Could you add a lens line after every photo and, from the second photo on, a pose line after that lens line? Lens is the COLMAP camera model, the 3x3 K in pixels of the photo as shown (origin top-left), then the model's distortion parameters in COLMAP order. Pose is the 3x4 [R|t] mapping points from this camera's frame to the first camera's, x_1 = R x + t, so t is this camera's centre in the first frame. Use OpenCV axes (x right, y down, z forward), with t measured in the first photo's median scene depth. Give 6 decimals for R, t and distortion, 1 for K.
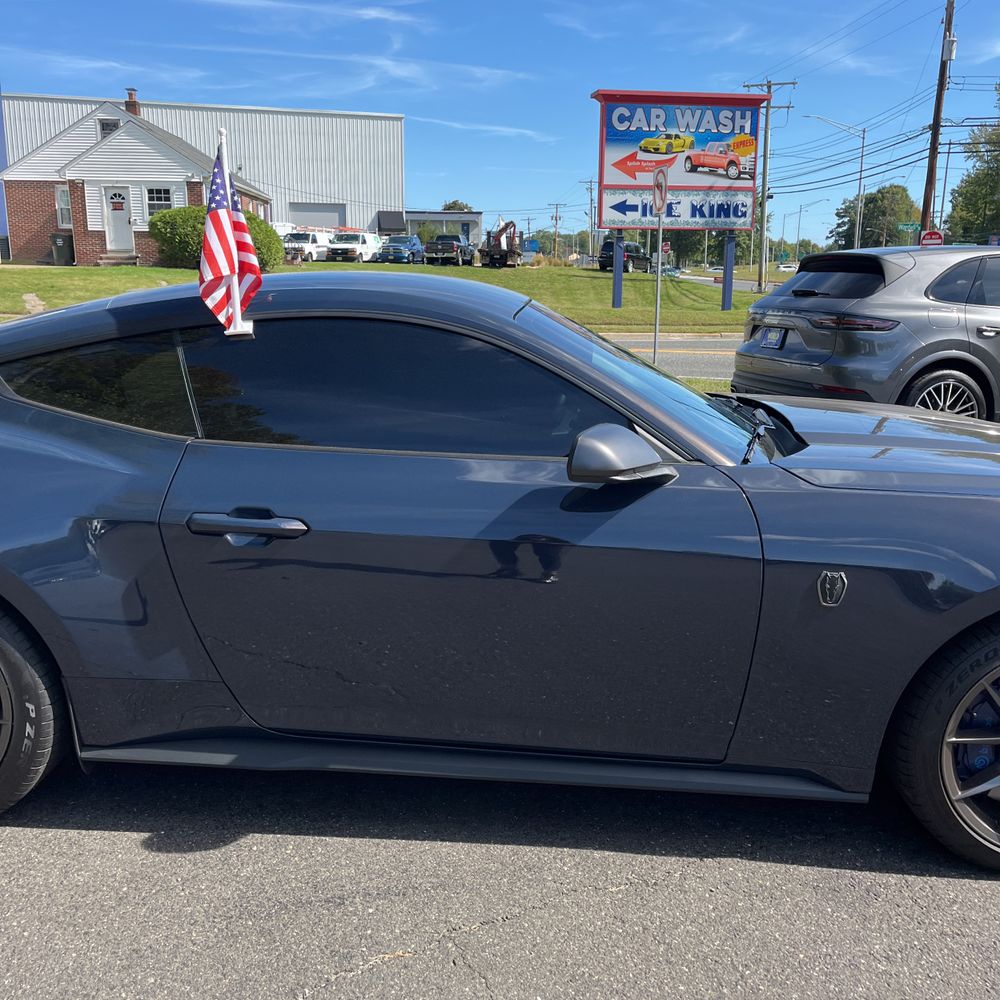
lens RADIAL K [[1021.6, 0, 503.2], [0, 1021.6, 498.5], [0, 0, 1]] dist [0.034686, -0.011525]
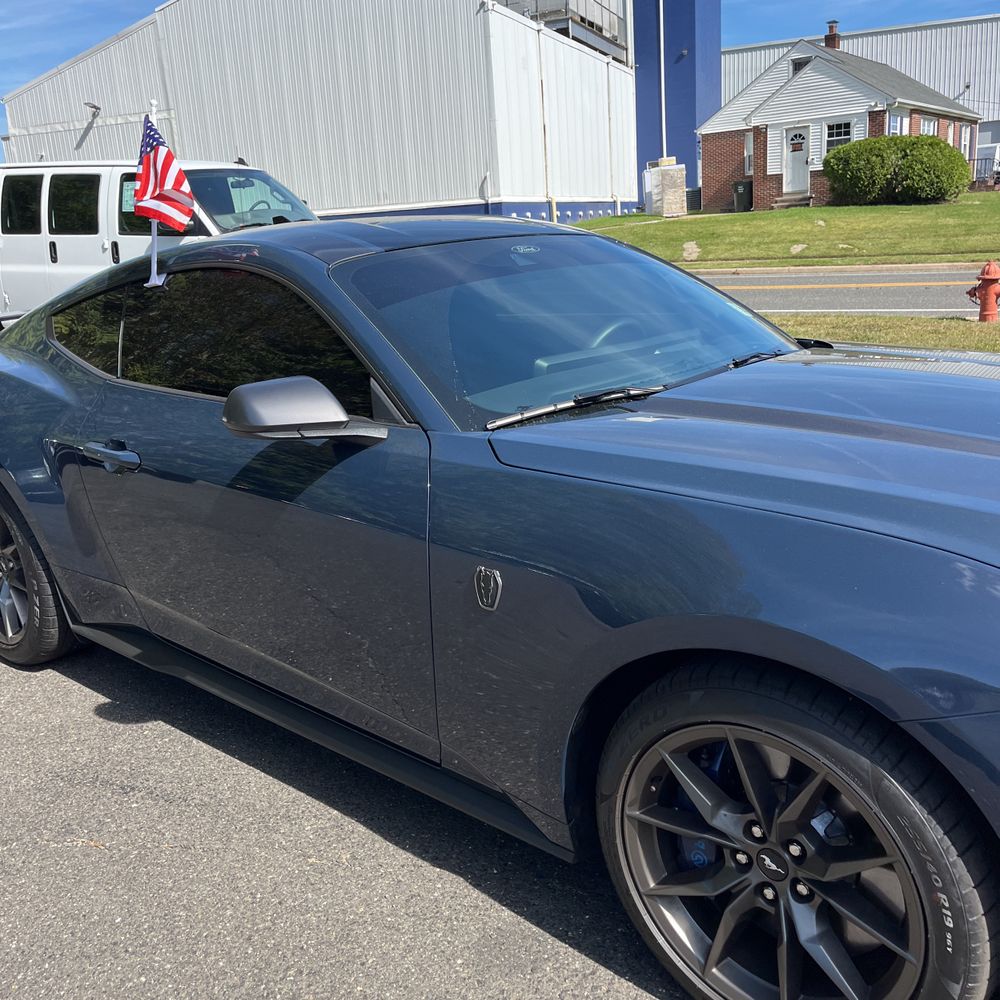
lens RADIAL K [[1025.6, 0, 505.1], [0, 1025.6, 511.2], [0, 0, 1]] dist [0.040638, -0.023323]
pose [[0.778218, 0.112571, -0.617823, 0.057879], [-0.071258, 0.993278, 0.091224, -0.003414], [0.623939, -0.026967, 0.781008, 0.025808]]
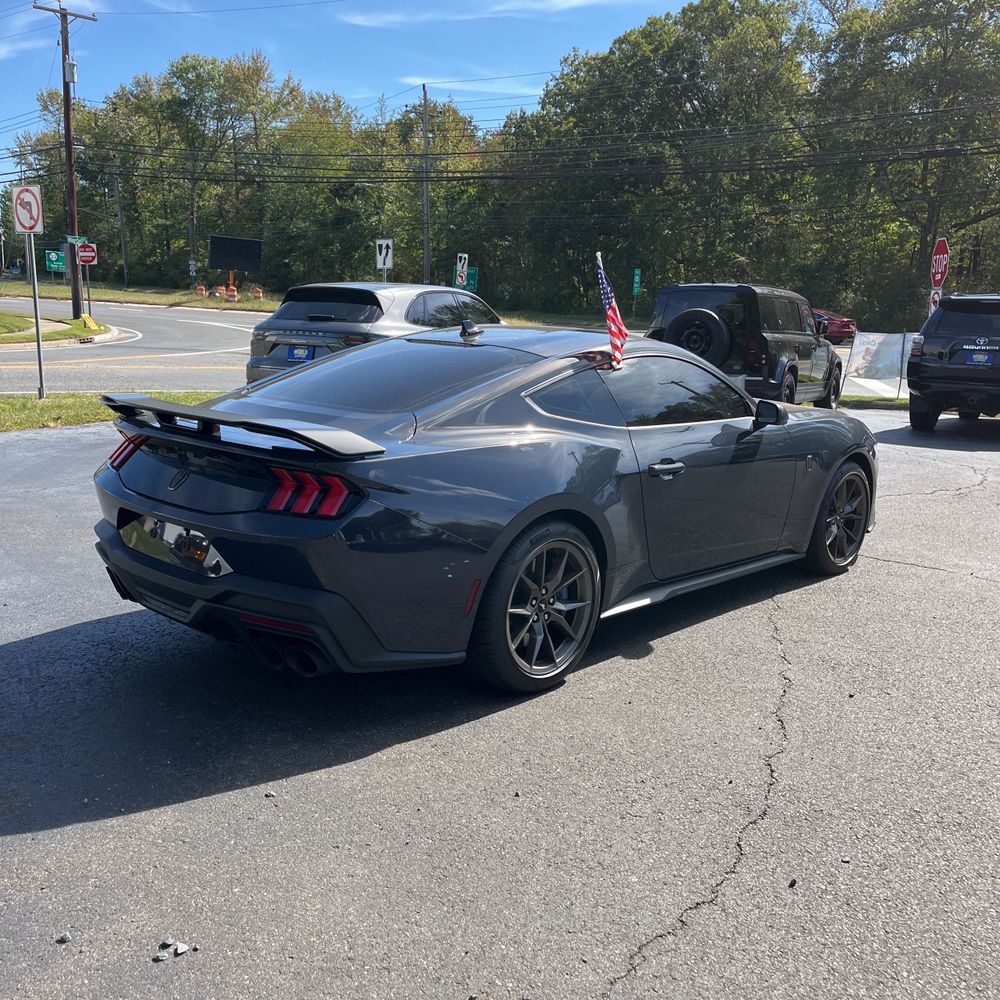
lens RADIAL K [[1018.1, 0, 501.1], [0, 1018.1, 493.6], [0, 0, 1]] dist [0.052172, -0.015100]
pose [[0.650711, -0.141150, 0.746091, -0.132747], [0.146676, 0.987430, 0.058884, -0.006013], [-0.745024, 0.071117, 0.663235, -0.001755]]
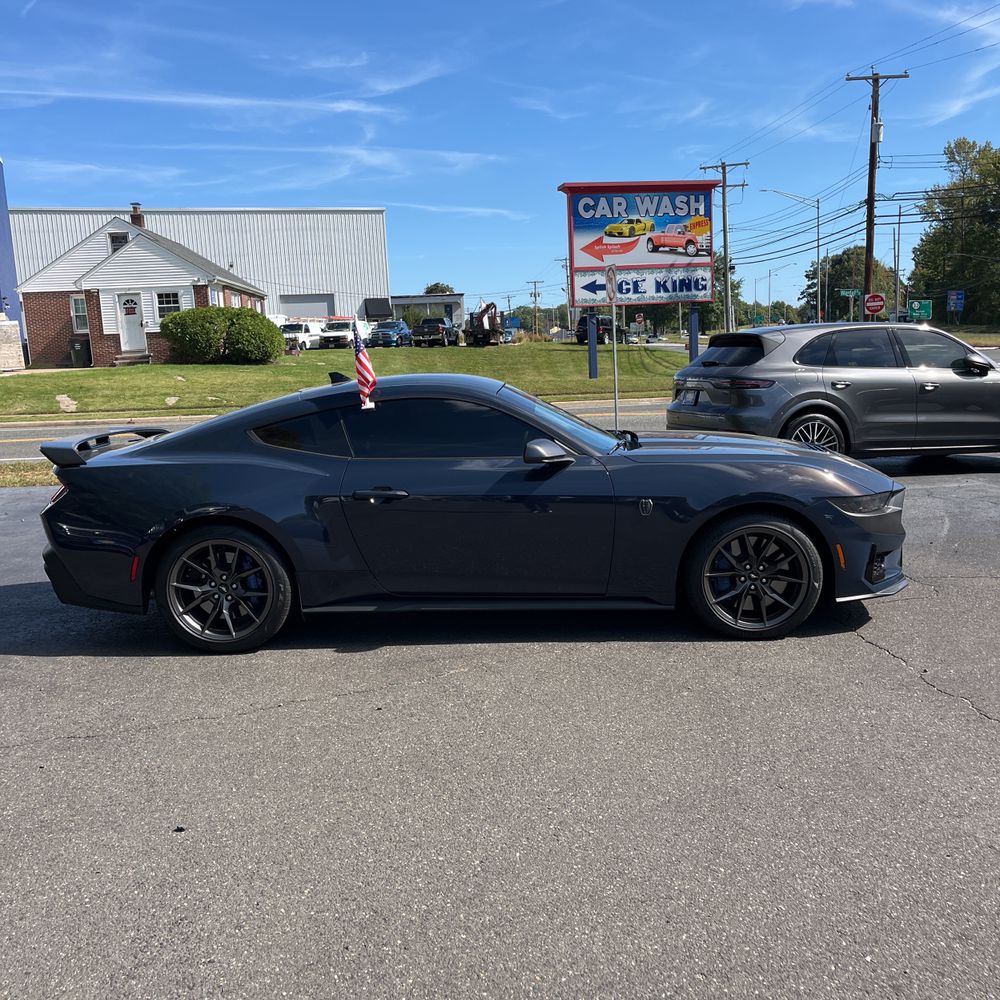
lens RADIAL K [[1032.3, 0, 522.4], [0, 1032.3, 512.3], [0, 0, 1]] dist [0.047728, -0.051222]
pose [[0.998049, -0.056976, 0.025517, -0.000332], [0.058376, 0.996610, -0.057969, 0.014868], [-0.022127, 0.059345, 0.997992, -0.085531]]
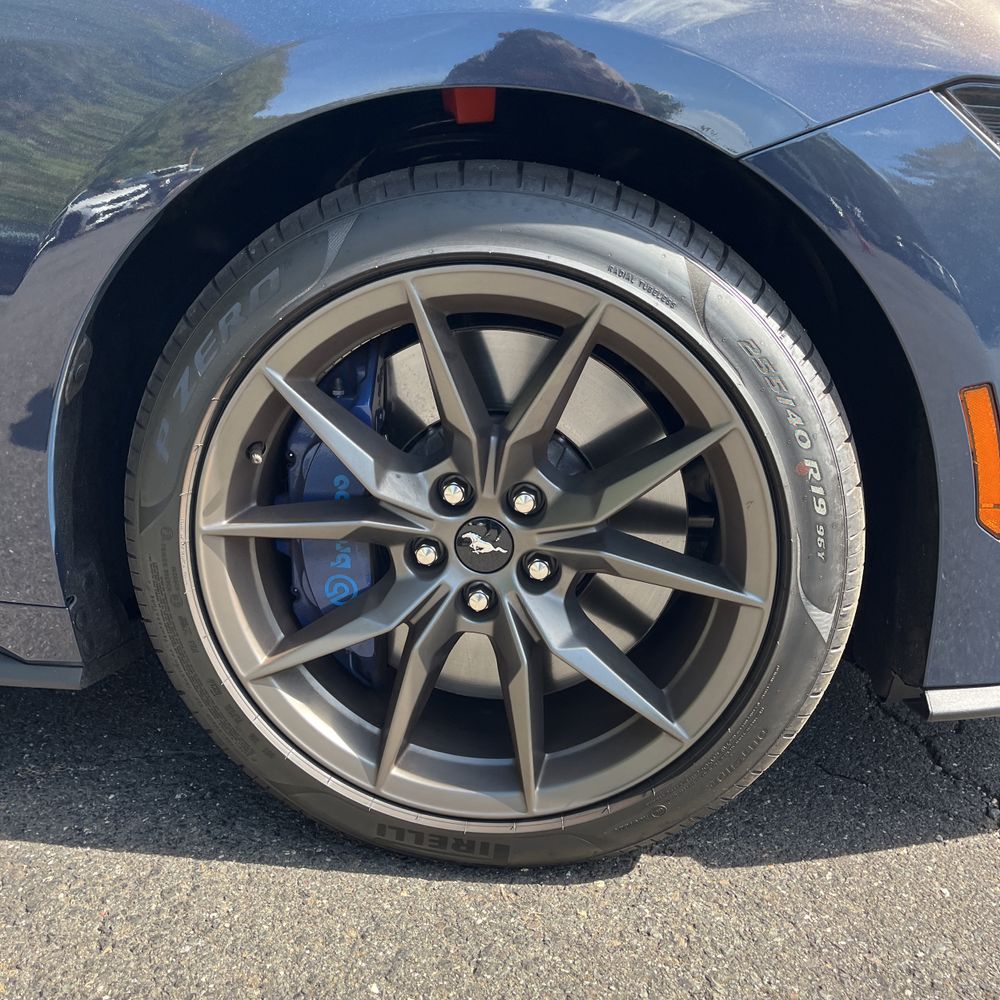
lens RADIAL K [[978.1, 0, 500.0], [0, 978.1, 500.0], [0, 0, 1]] dist [0.007944, -0.005741]
pose [[0.998974, -0.004773, -0.045040, 0.040412], [0.007459, 0.998190, 0.059667, 0.014593], [0.044674, -0.059942, 0.997202, 0.045581]]
